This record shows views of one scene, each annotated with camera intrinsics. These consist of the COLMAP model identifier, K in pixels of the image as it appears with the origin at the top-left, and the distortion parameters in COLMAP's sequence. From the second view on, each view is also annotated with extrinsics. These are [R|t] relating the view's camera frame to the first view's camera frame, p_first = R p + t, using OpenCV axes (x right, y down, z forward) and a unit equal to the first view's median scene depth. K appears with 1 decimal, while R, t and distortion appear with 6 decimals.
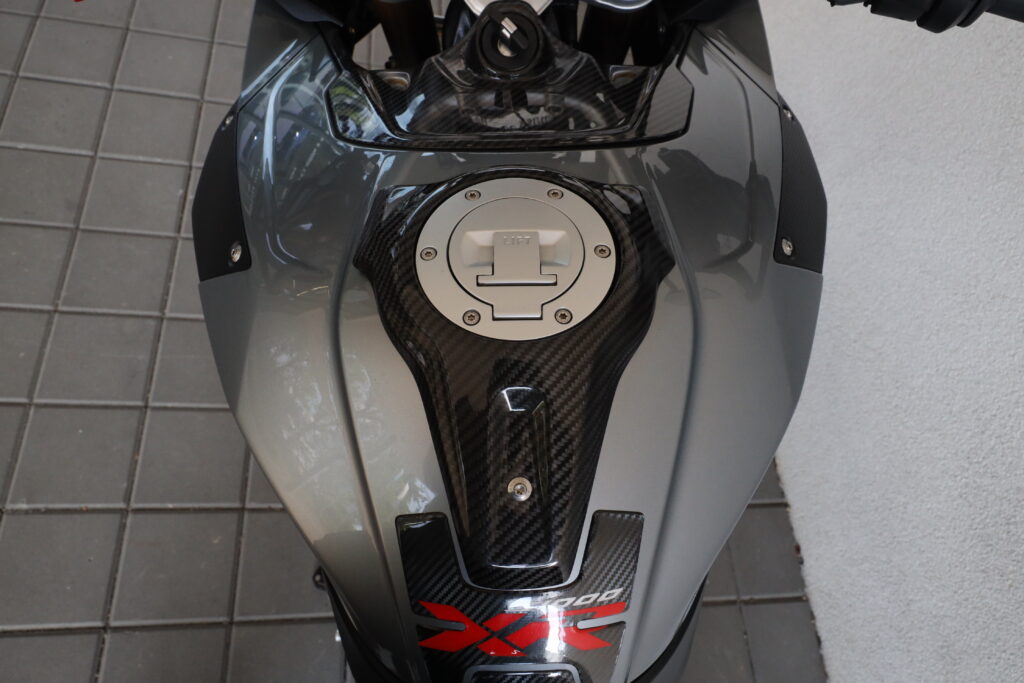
lens RADIAL K [[687.3, 0, 512.0], [0, 687.3, 341.5], [0, 0, 1]] dist [0.006508, -0.001775]
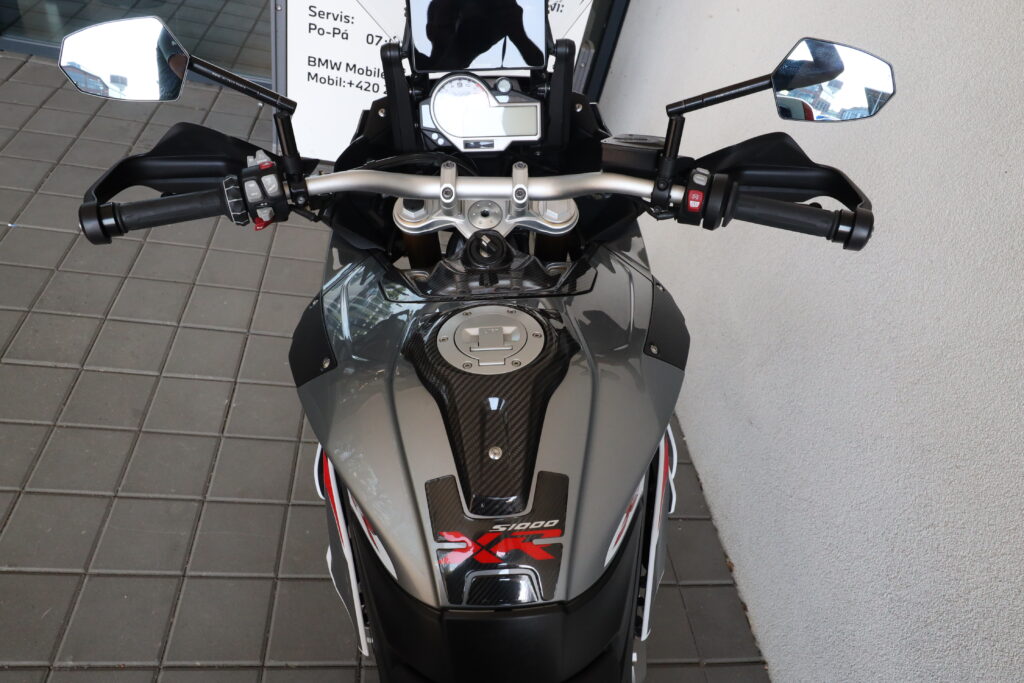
lens RADIAL K [[687.3, 0, 512.0], [0, 687.3, 341.5], [0, 0, 1]] dist [0.006508, -0.001775]
pose [[0.999266, -0.035259, 0.014975, 0.010600], [0.038269, 0.936342, -0.348997, 0.158846], [-0.001717, 0.349314, 0.937004, -0.220631]]
